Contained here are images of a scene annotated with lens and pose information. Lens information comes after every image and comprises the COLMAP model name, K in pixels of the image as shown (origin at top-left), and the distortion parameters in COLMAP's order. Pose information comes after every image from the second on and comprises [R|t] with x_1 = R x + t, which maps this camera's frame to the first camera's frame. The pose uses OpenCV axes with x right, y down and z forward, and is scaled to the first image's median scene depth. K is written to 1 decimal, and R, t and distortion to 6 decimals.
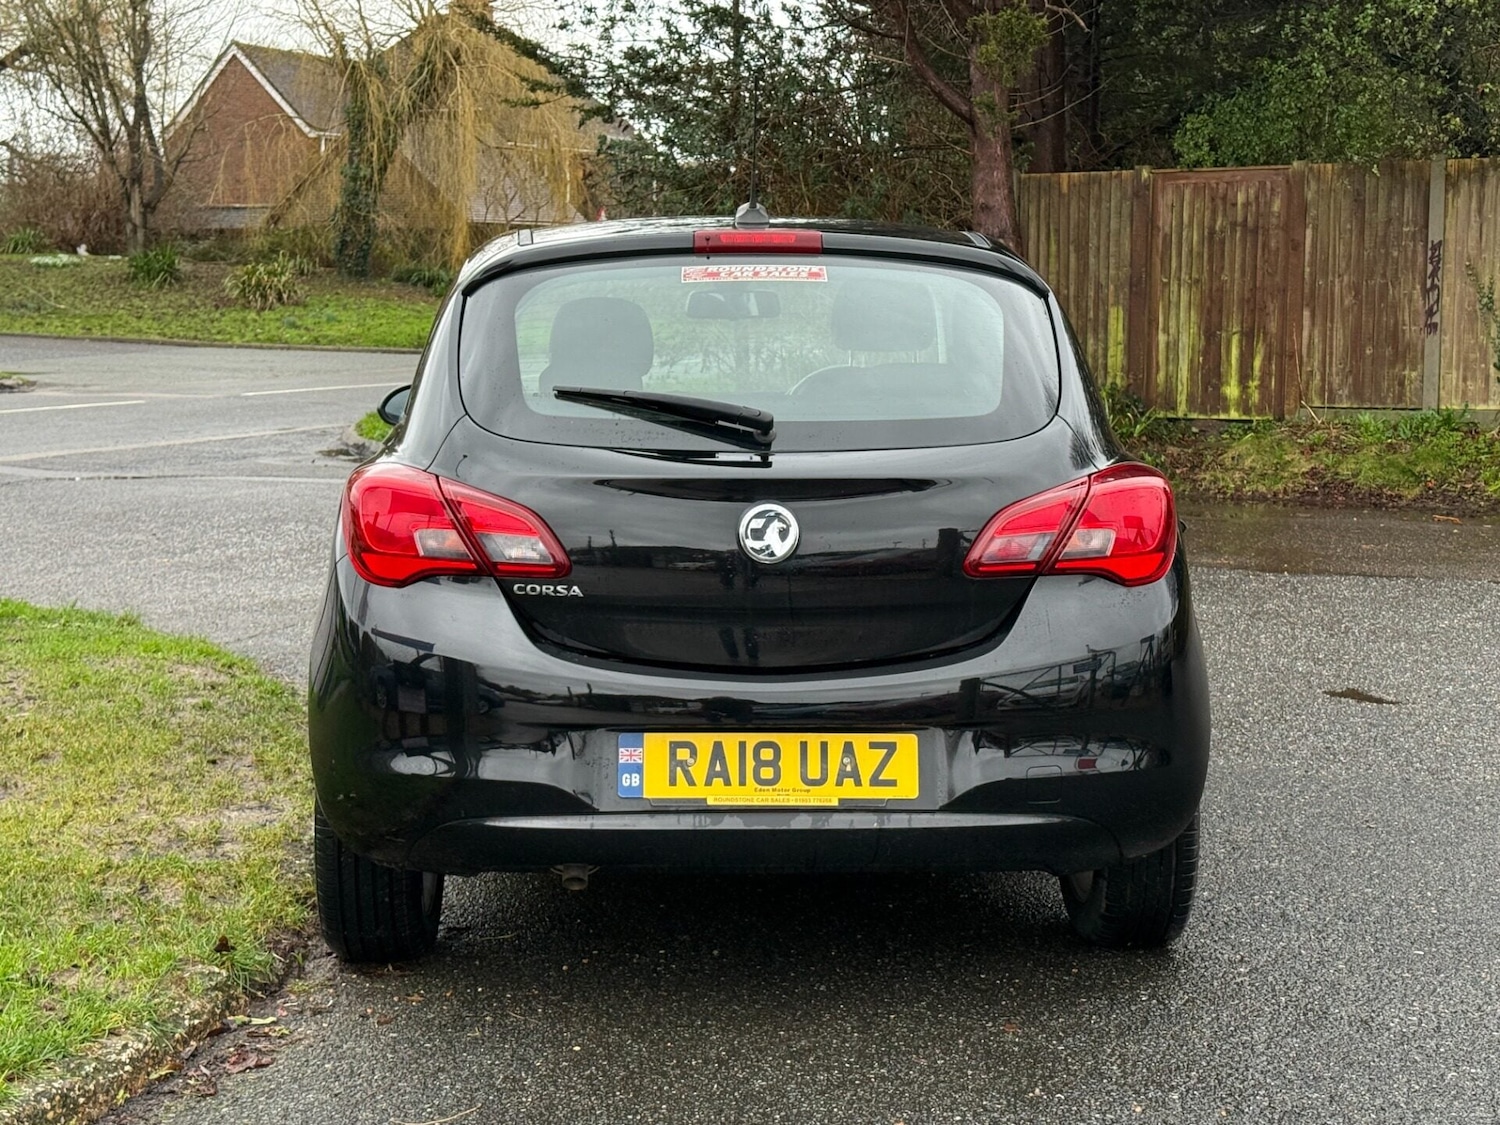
lens RADIAL K [[2153.5, 0, 759.4], [0, 2153.5, 579.9], [0, 0, 1]] dist [0.104896, 0.000000]
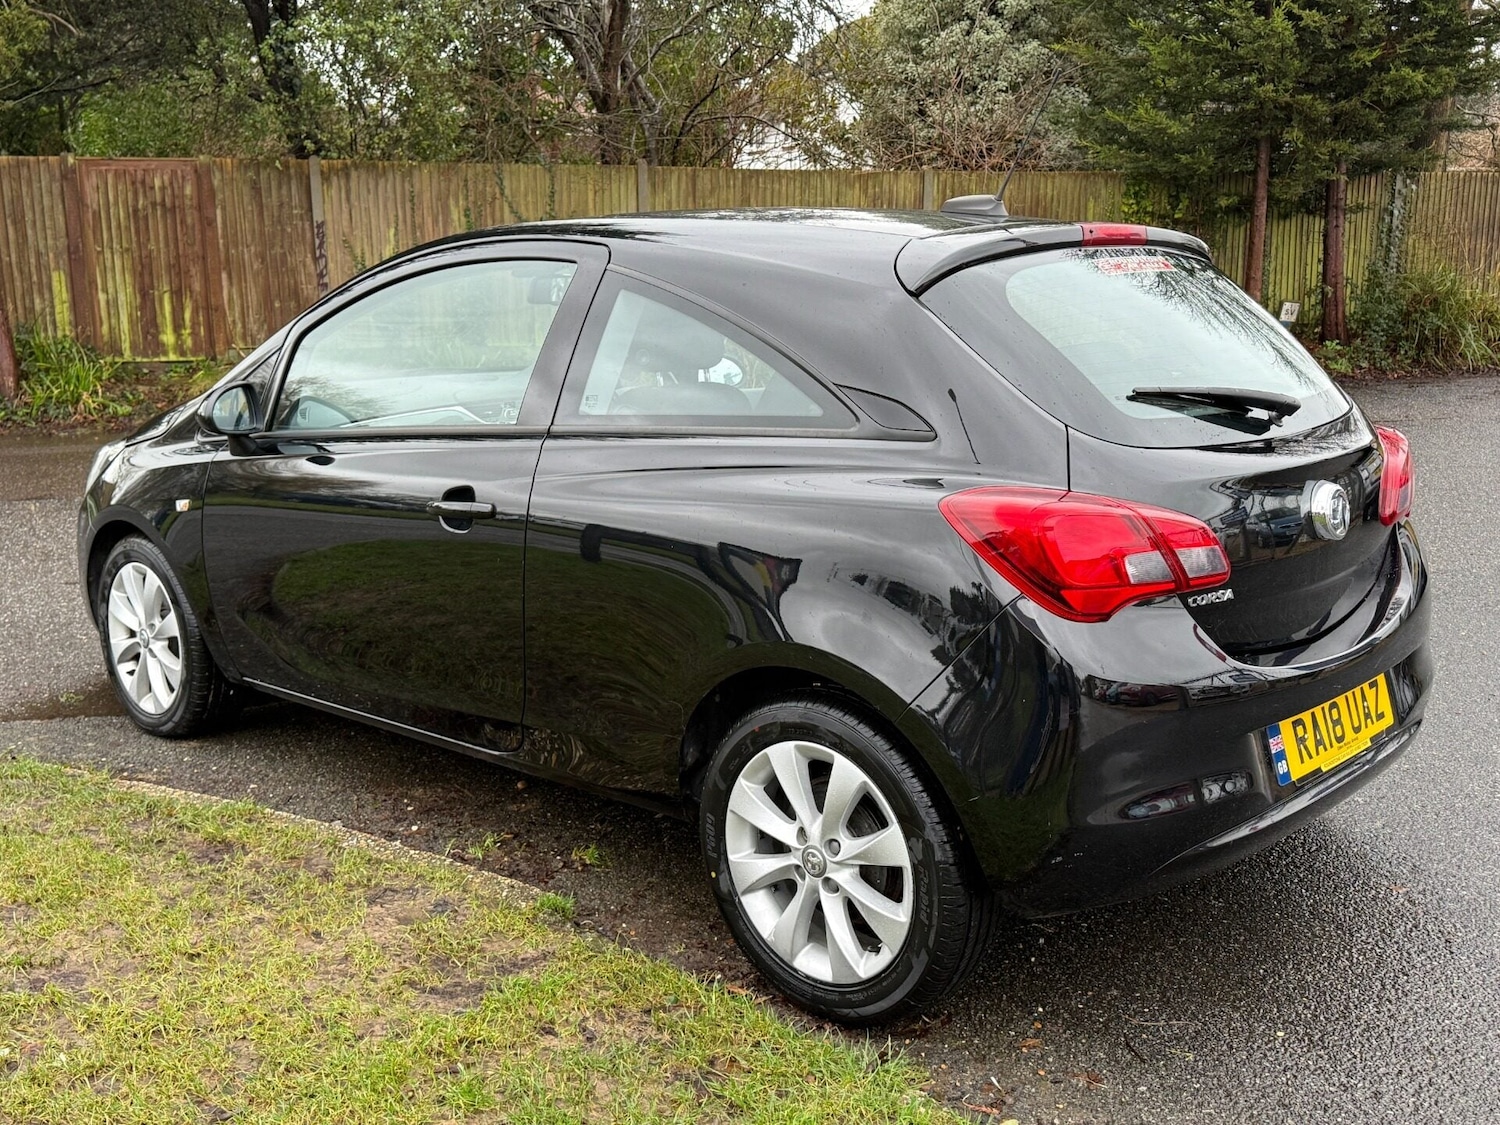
lens RADIAL K [[1483.9, 0, 739.9], [0, 1483.9, 571.0], [0, 0, 1]] dist [0.037542, 0.000000]
pose [[0.725956, -0.150986, 0.670963, -0.701542], [0.097886, 0.988355, 0.116499, -0.106668], [-0.680740, -0.018895, 0.732282, 0.645771]]
